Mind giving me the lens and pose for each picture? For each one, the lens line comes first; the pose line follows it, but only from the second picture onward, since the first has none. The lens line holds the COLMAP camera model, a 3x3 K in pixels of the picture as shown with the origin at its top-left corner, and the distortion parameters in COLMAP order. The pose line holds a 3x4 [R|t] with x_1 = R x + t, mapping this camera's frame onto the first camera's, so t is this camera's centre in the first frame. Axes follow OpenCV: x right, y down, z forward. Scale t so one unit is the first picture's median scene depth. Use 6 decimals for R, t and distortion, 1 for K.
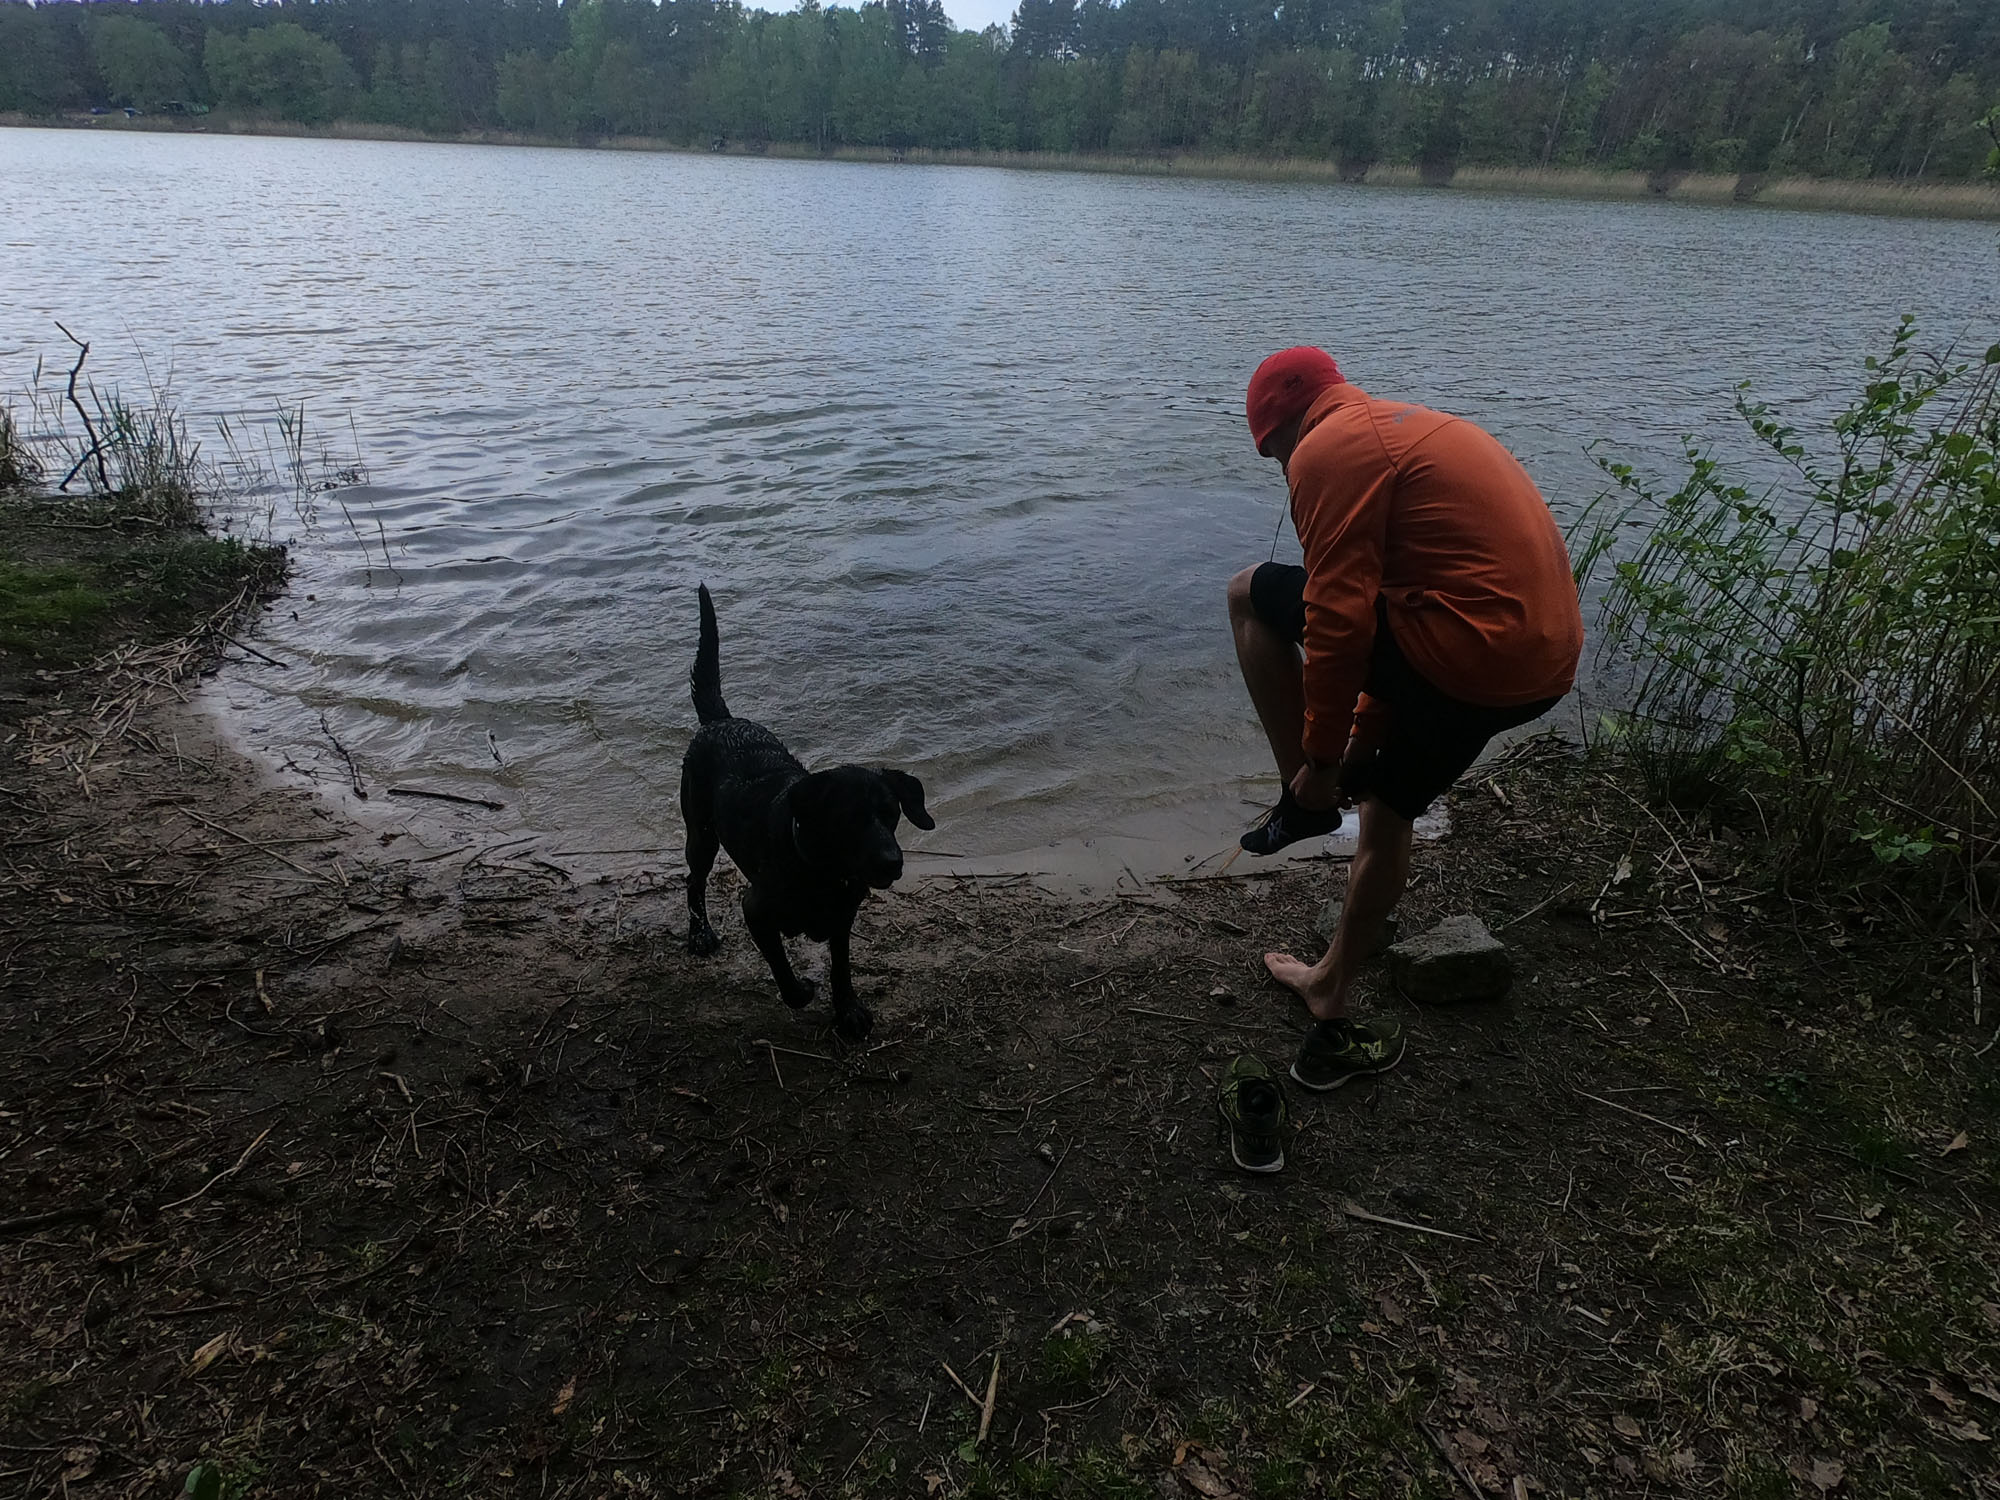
lens RADIAL K [[996.6, 0, 1013.3], [0, 996.6, 747.3], [0, 0, 1]] dist [-0.000915, 0.000142]
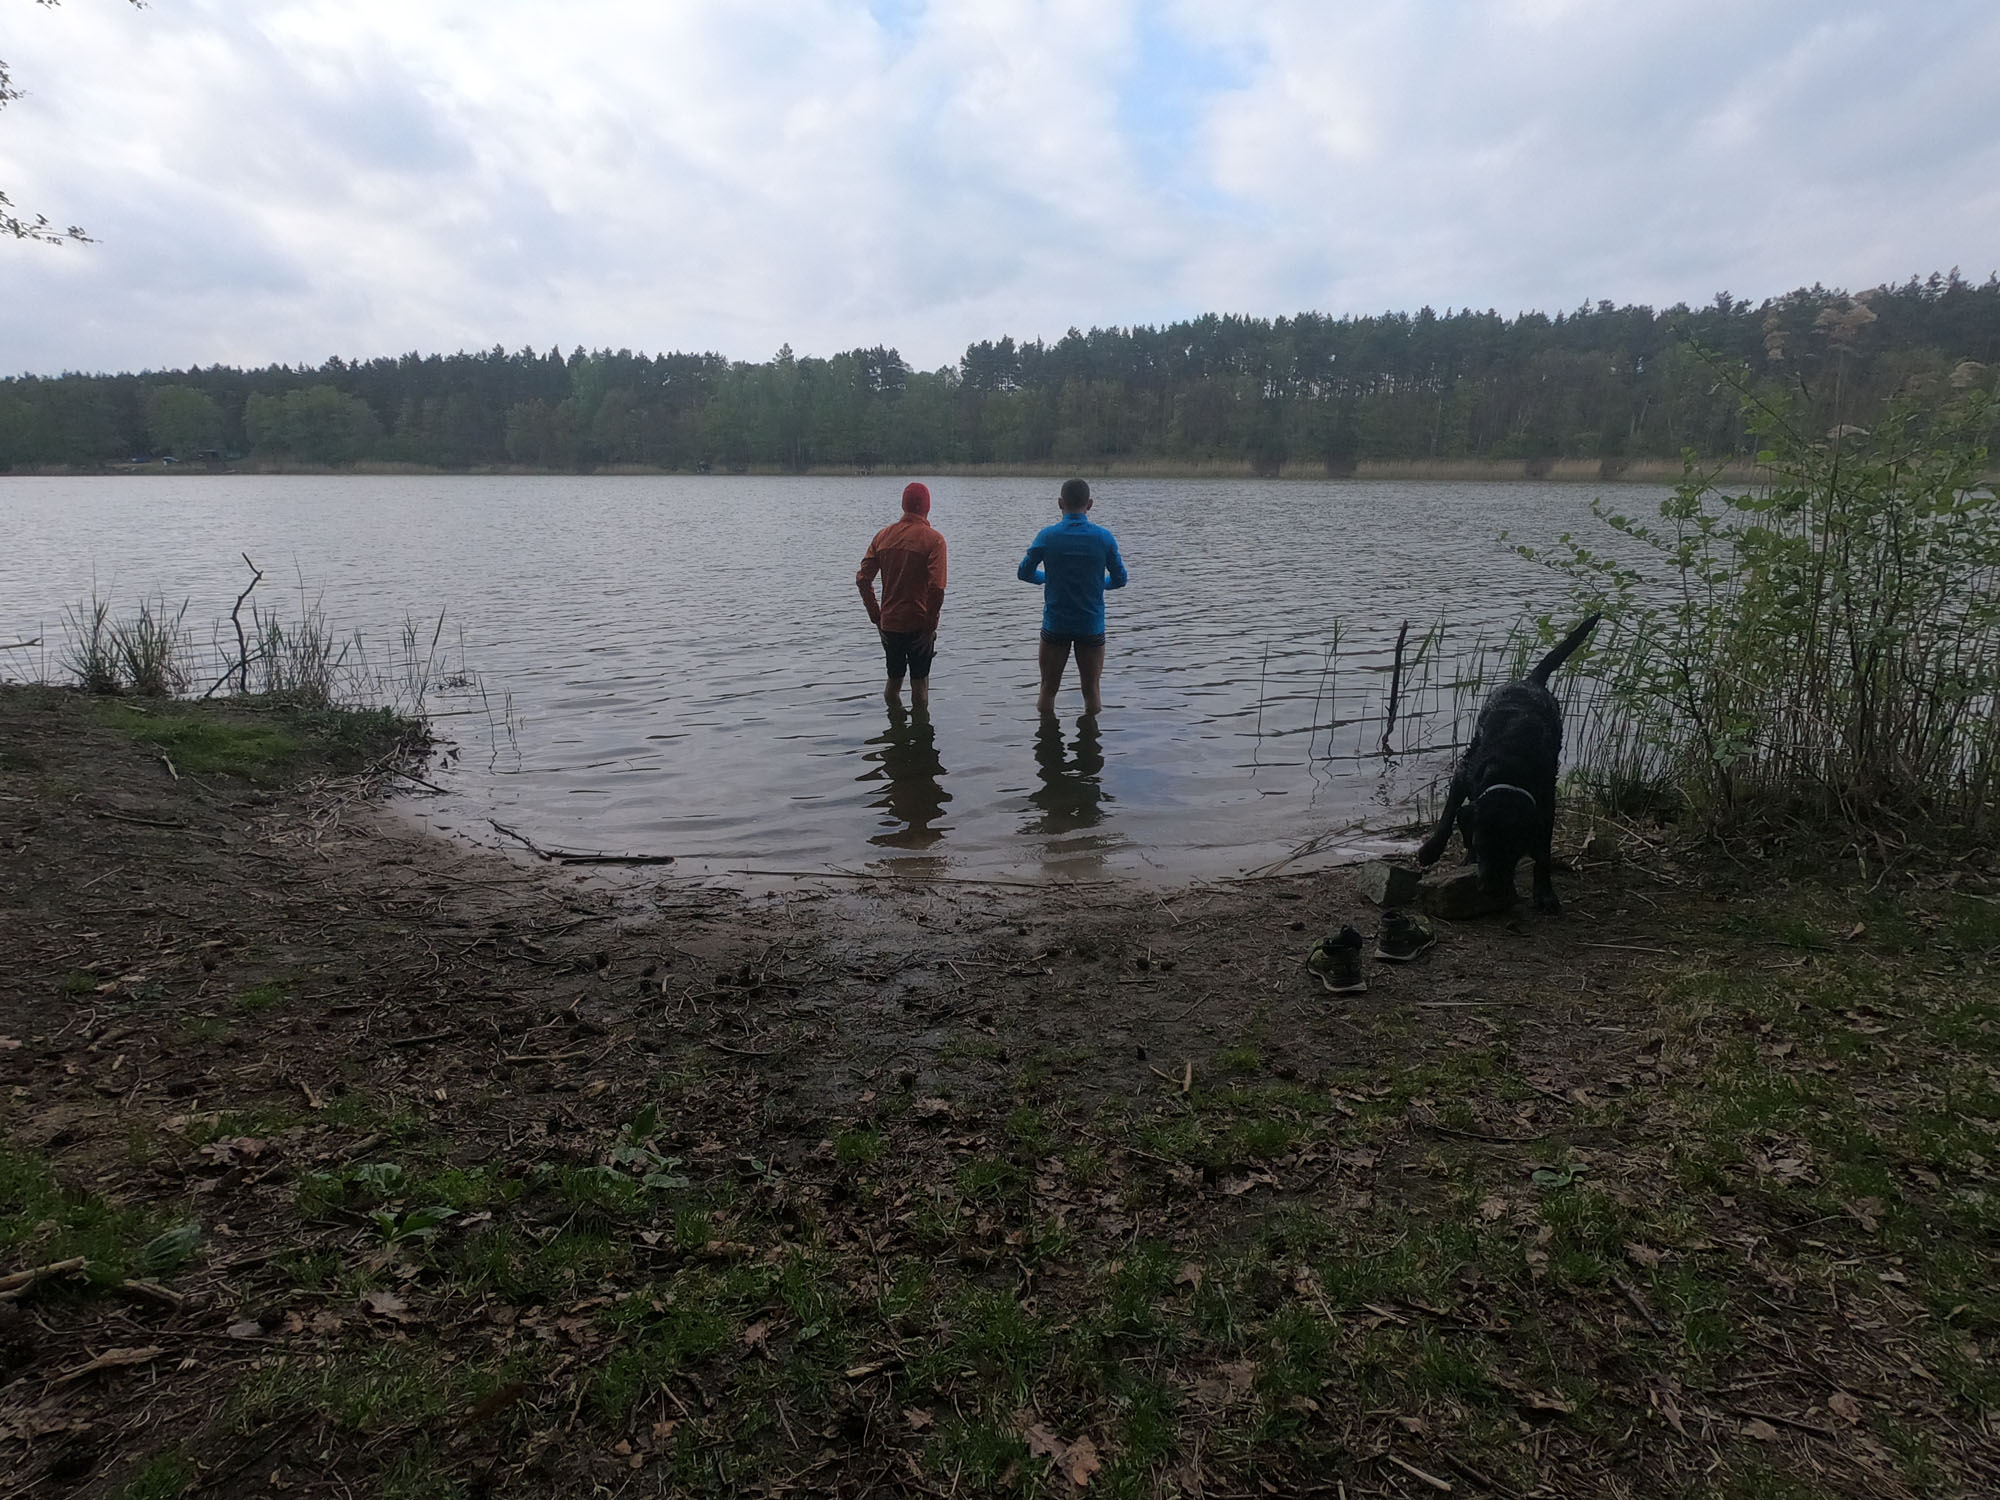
lens RADIAL K [[996.6, 0, 1020.9], [0, 996.6, 745.7], [0, 0, 1]] dist [-0.000915, 0.000142]
pose [[0.997902, -0.050144, 0.040947, -0.206099], [0.059090, 0.963891, -0.259660, 0.406383], [-0.026448, 0.261534, 0.964832, -0.308301]]
